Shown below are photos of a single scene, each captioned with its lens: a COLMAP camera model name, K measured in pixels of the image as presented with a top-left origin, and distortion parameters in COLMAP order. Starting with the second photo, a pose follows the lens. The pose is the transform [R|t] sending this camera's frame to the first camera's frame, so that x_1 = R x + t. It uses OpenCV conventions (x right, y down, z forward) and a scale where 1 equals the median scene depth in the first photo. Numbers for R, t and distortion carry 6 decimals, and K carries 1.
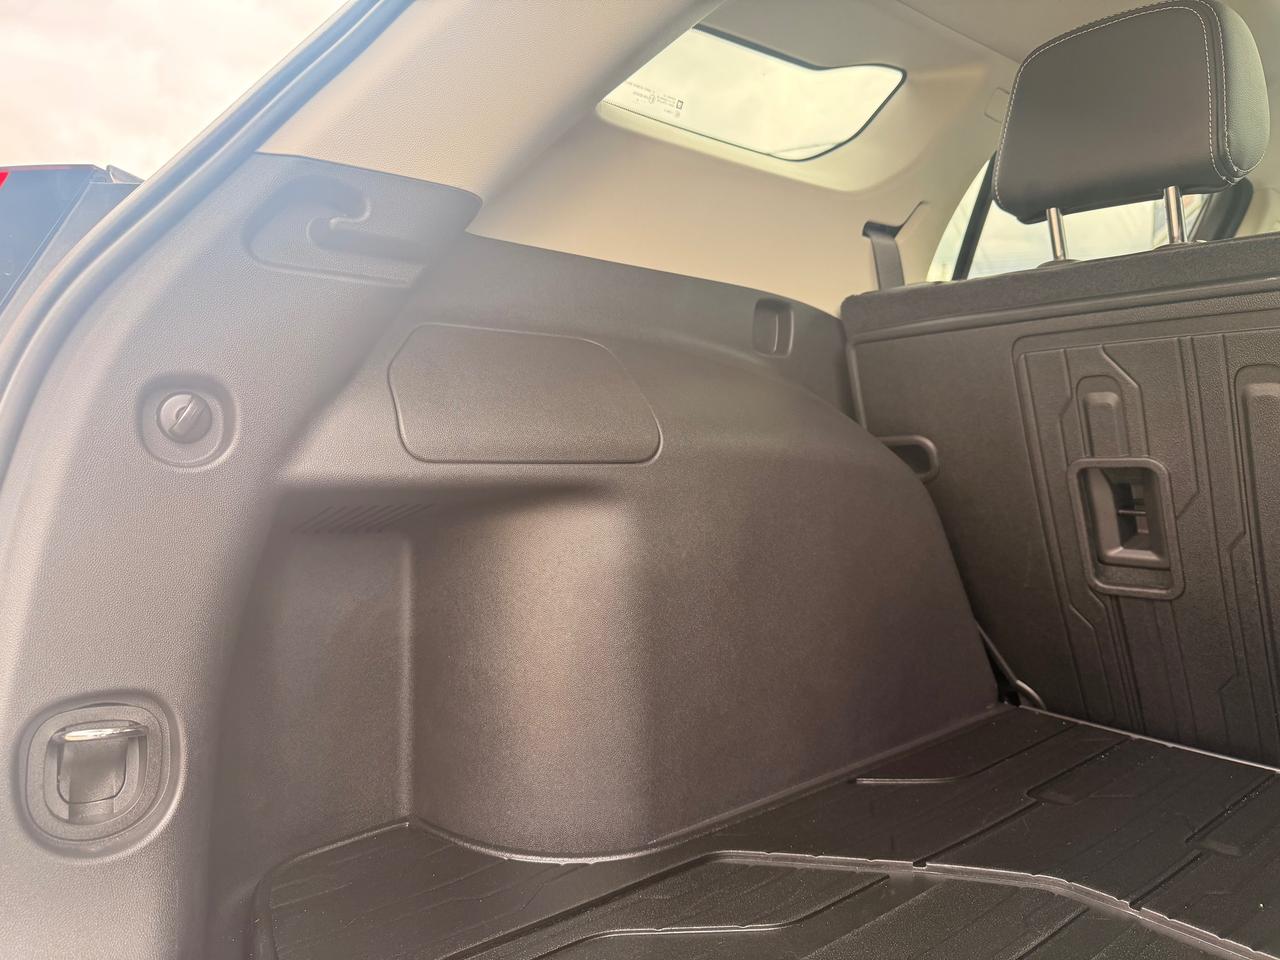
lens RADIAL K [[891.6, 0, 640.7], [0, 891.6, 492.4], [0, 0, 1]] dist [0.032812, -0.045604]
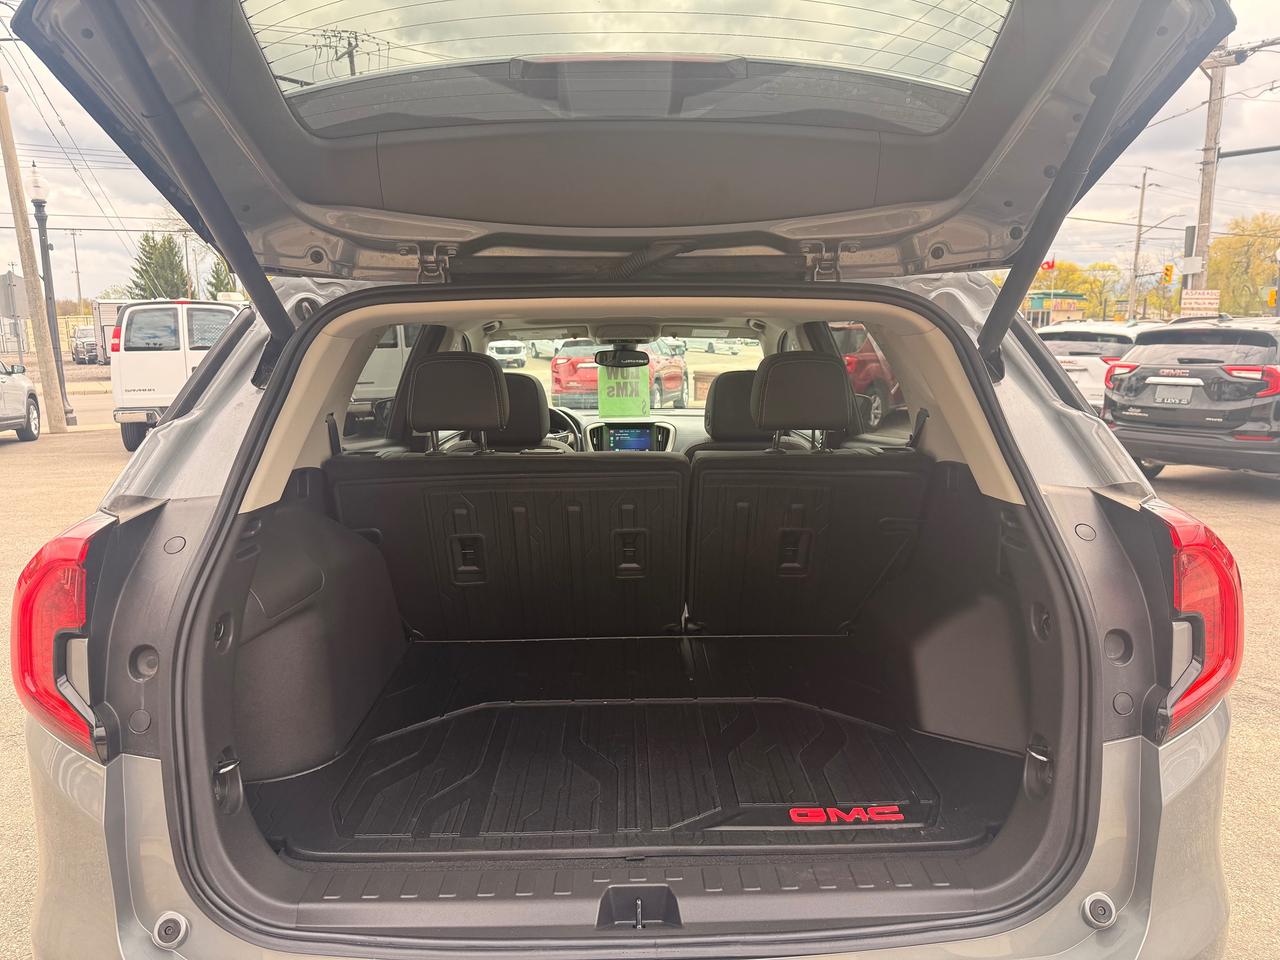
lens RADIAL K [[891.6, 0, 648.6], [0, 891.6, 487.7], [0, 0, 1]] dist [0.032812, -0.045604]
pose [[0.593198, -0.135749, 0.793529, -1.006849], [0.047066, 0.989843, 0.134148, -0.434502], [-0.803679, -0.042228, 0.593562, -0.771107]]
